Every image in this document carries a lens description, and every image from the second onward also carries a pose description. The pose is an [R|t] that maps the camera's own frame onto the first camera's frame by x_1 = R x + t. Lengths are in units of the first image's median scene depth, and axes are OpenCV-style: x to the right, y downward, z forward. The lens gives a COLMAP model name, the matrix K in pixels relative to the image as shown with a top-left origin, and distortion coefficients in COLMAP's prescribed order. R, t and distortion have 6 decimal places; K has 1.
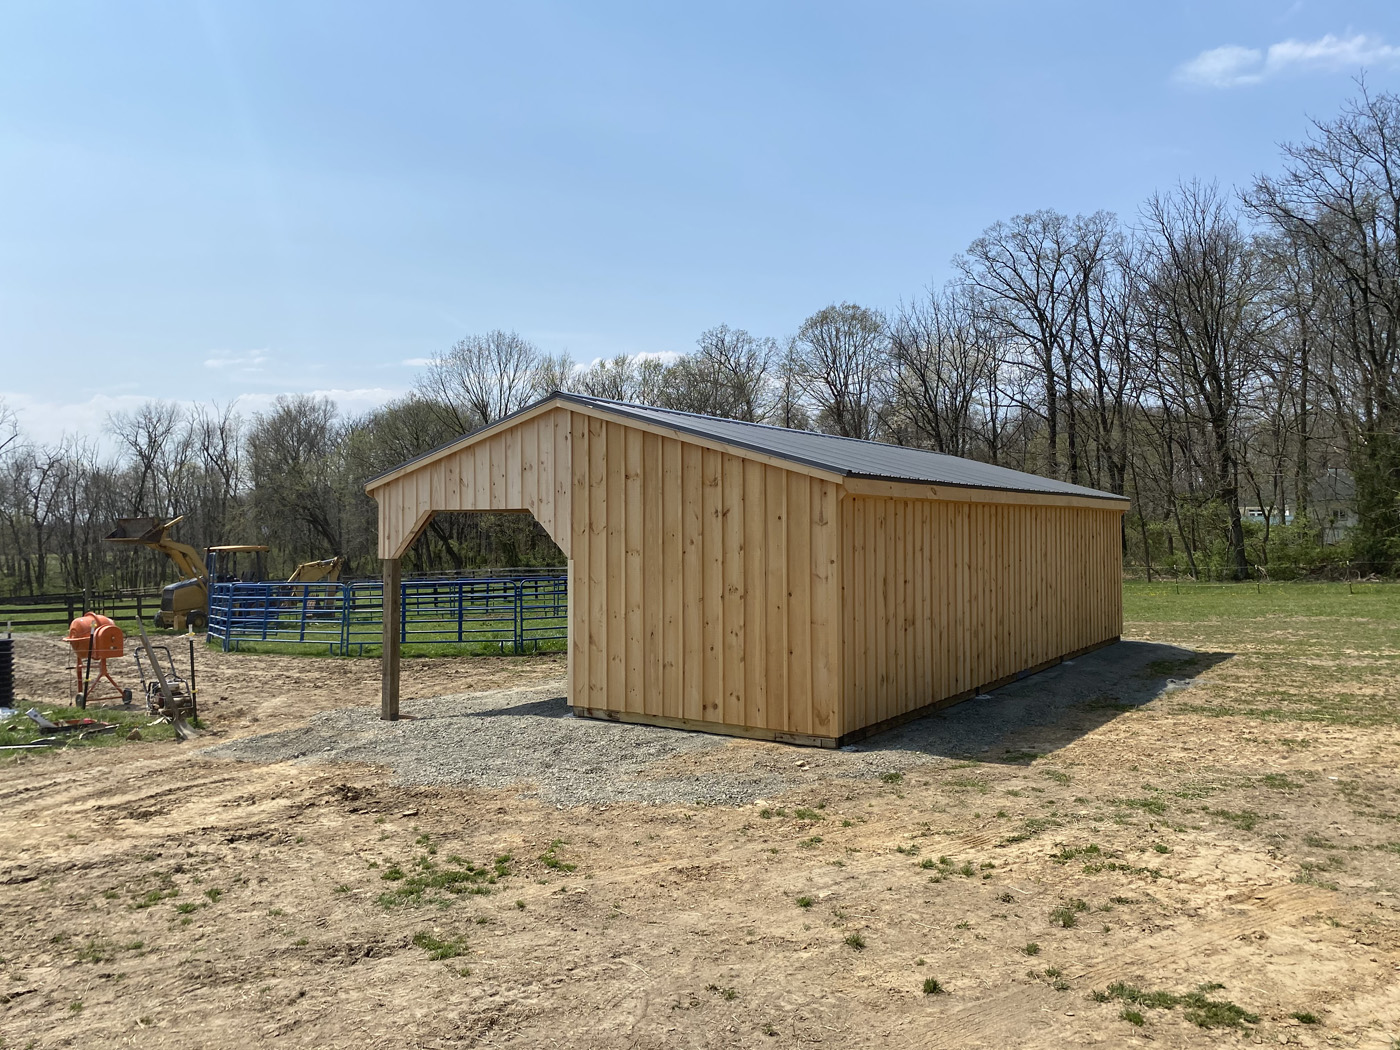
lens RADIAL K [[1073.4, 0, 701.3], [0, 1073.4, 521.2], [0, 0, 1]] dist [-0.002013, -0.027055]
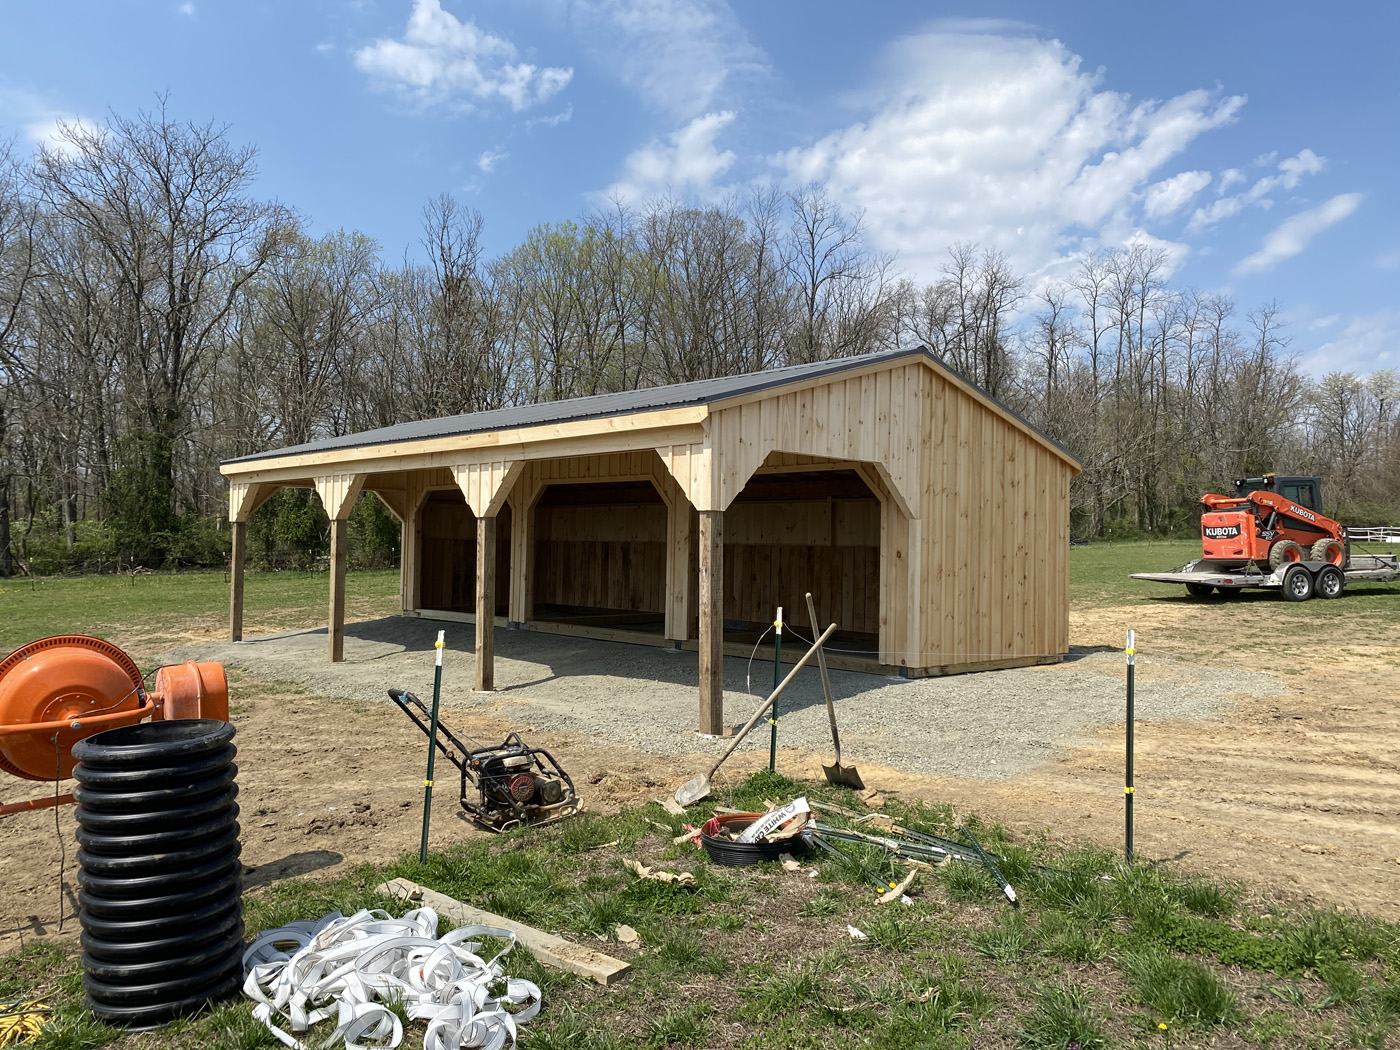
lens RADIAL K [[1071.1, 0, 727.3], [0, 1071.1, 509.5], [0, 0, 1]] dist [0.011872, -0.064876]
pose [[0.256022, 0.039958, 0.965845, -1.078163], [-0.027498, 0.999042, -0.034042, 0.063713], [-0.966280, -0.017843, 0.256875, 0.889667]]
